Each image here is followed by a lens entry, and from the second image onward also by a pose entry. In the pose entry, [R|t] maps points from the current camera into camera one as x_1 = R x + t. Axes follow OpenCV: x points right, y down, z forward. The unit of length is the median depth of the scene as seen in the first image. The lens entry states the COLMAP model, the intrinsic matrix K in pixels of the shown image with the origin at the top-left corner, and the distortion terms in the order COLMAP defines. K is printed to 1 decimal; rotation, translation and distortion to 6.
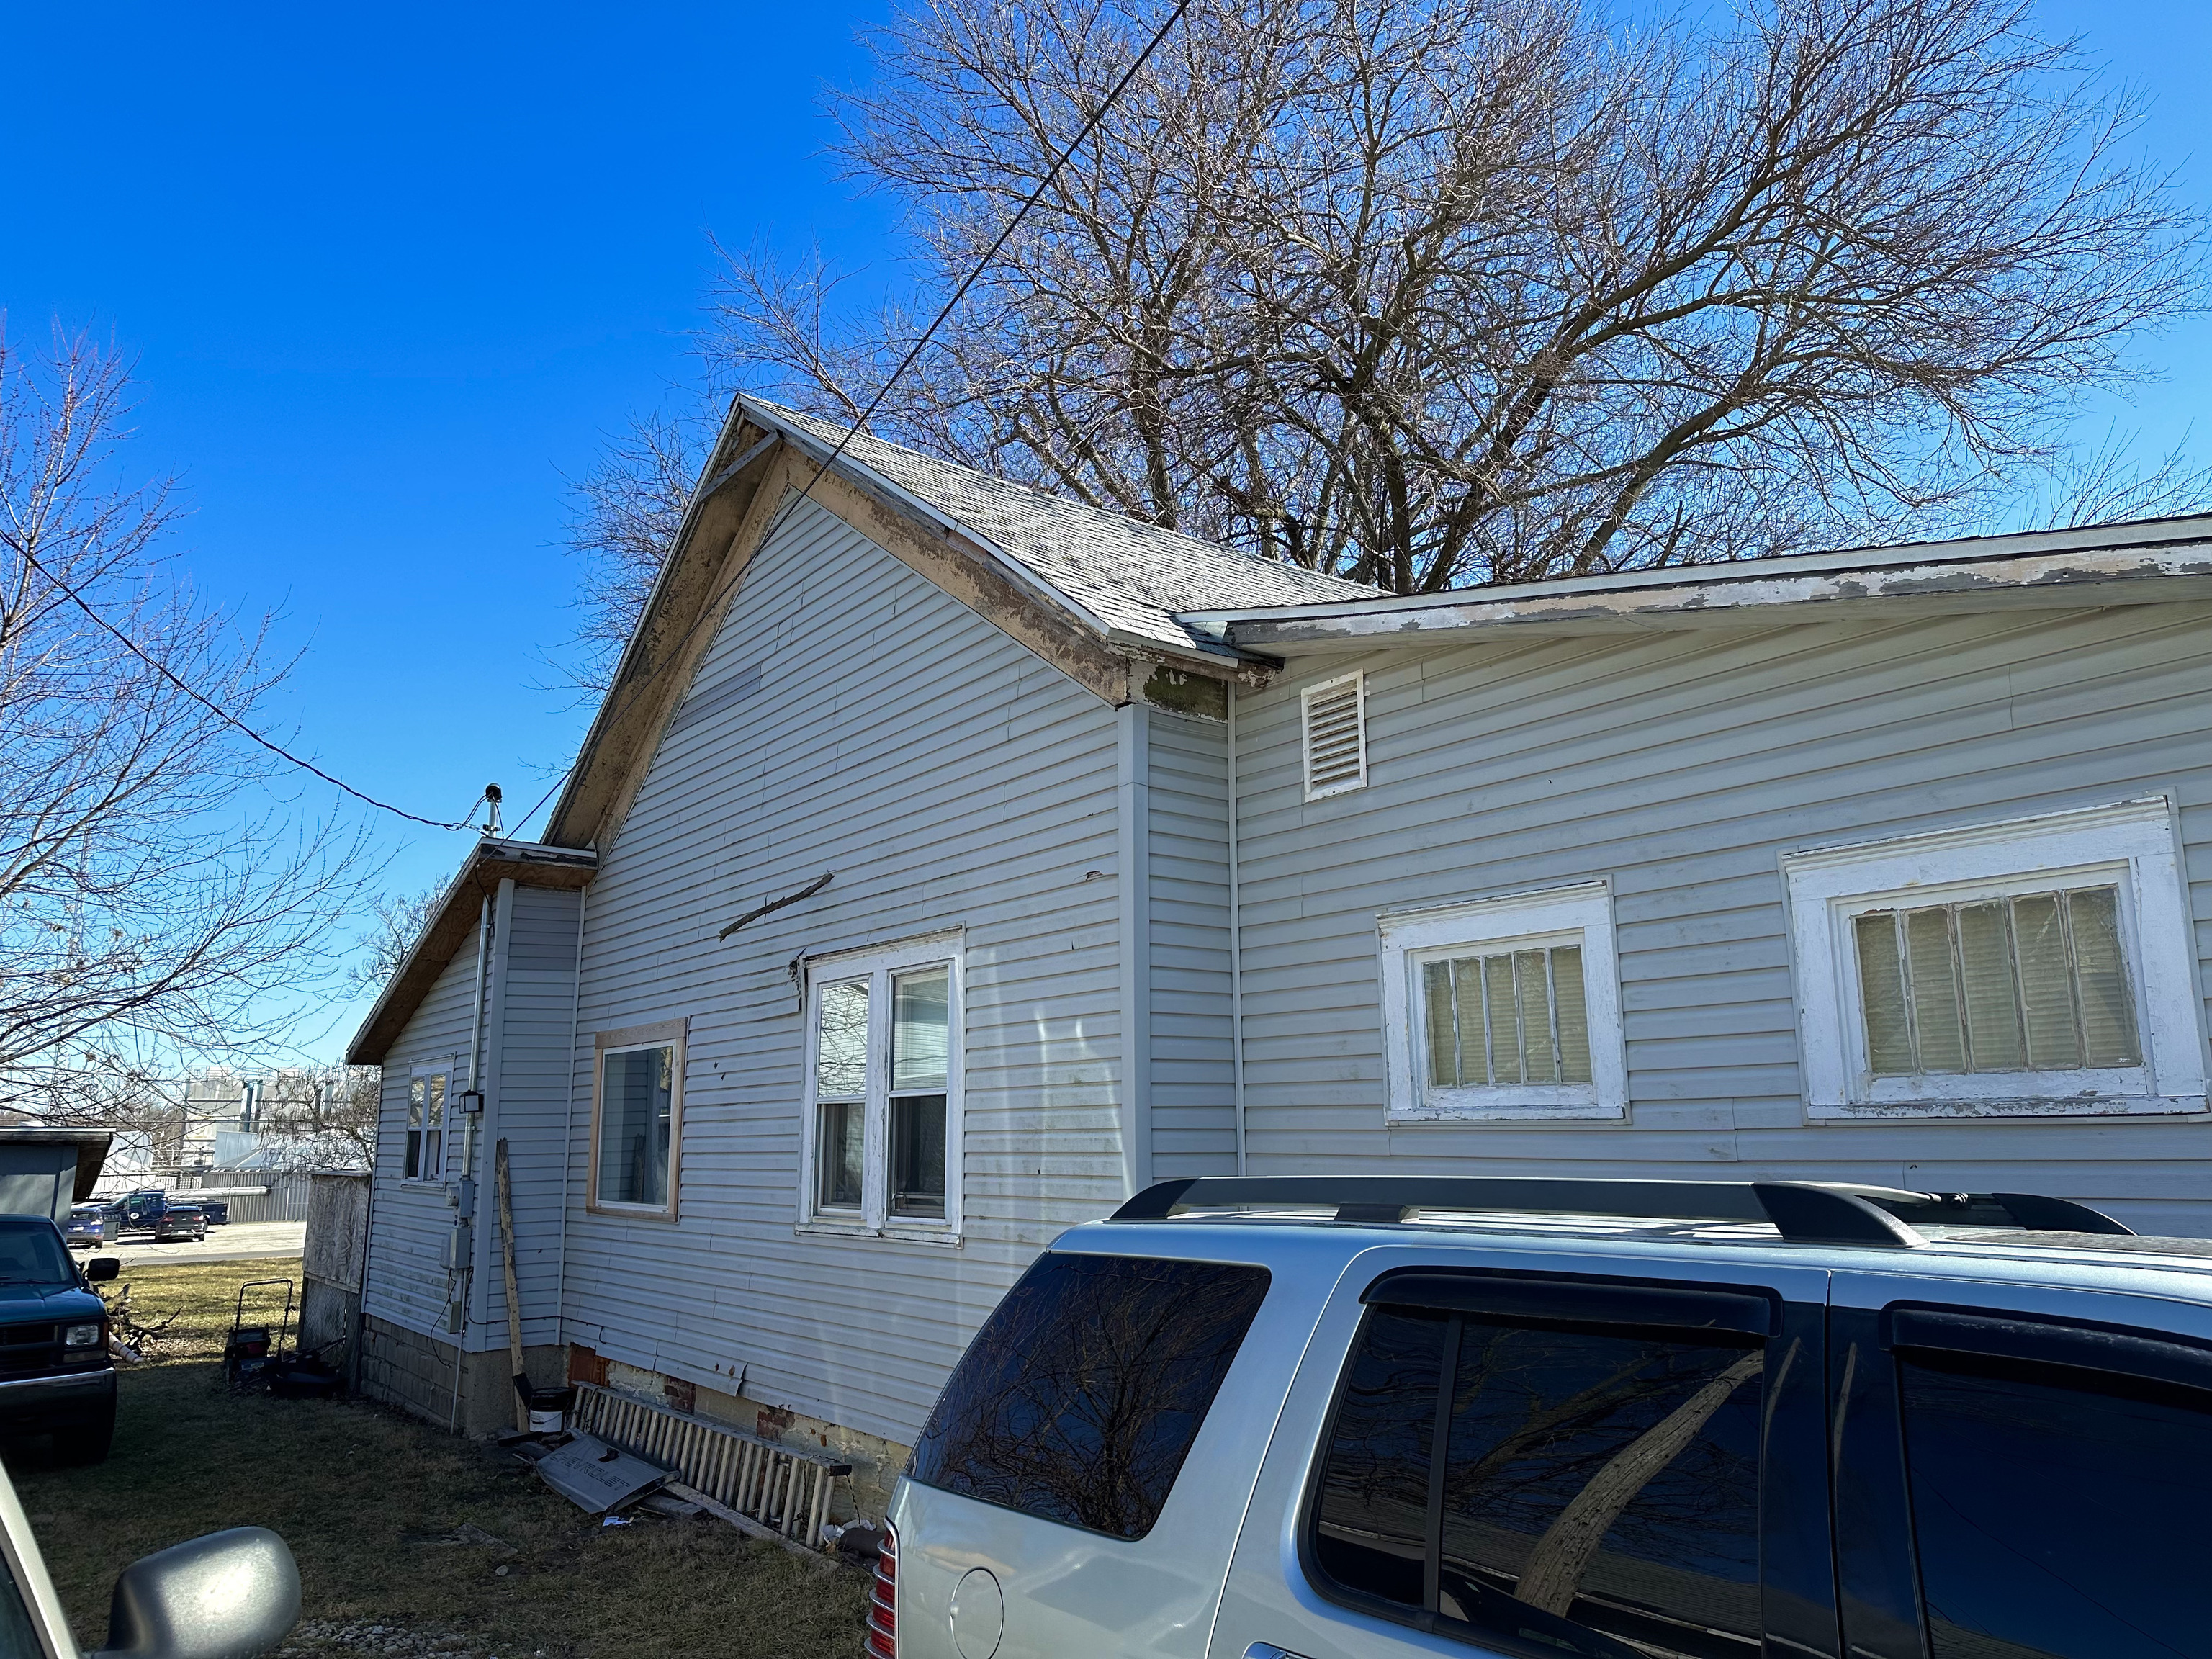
lens RADIAL K [[1564.7, 0, 1093.5], [0, 1564.7, 827.7], [0, 0, 1]] dist [0.031125, -0.022096]
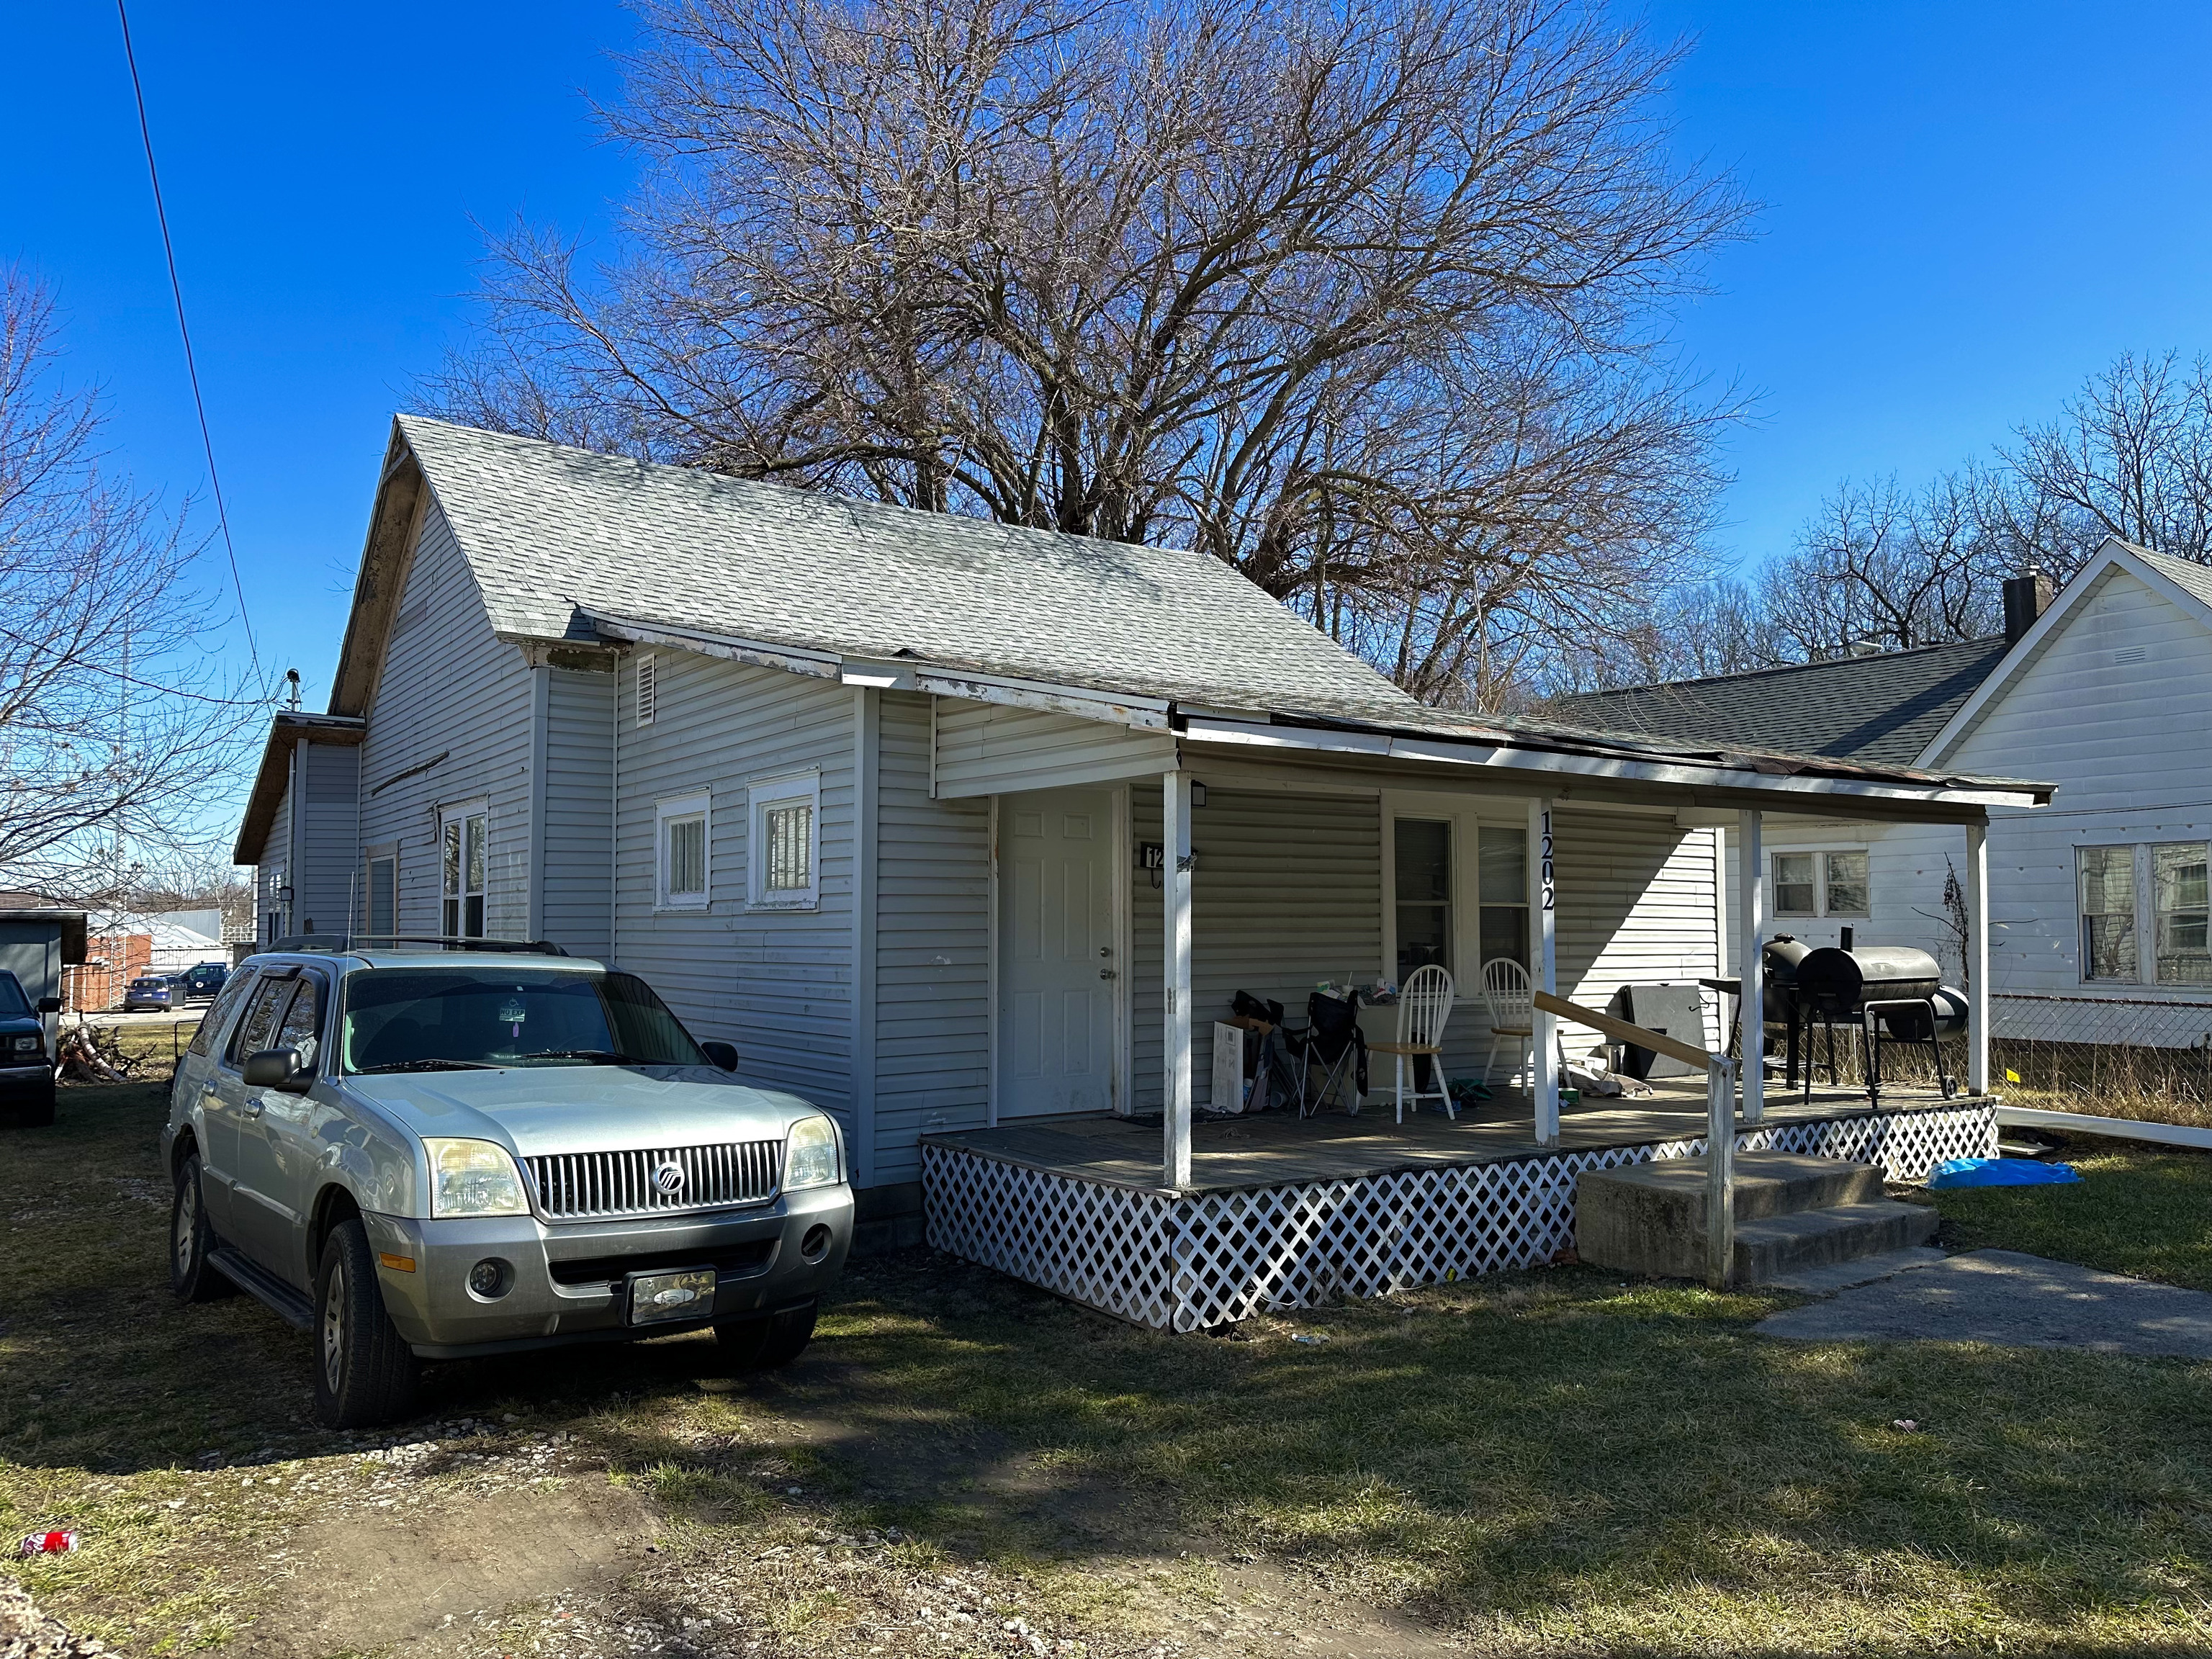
lens RADIAL K [[1564.7, 0, 1084.8], [0, 1564.7, 843.9], [0, 0, 1]] dist [0.031125, -0.022096]
pose [[0.999148, 0.002037, -0.041219, 0.414354], [0.003979, 0.989371, 0.145357, -0.081915], [0.041077, -0.145397, 0.988520, -0.409289]]
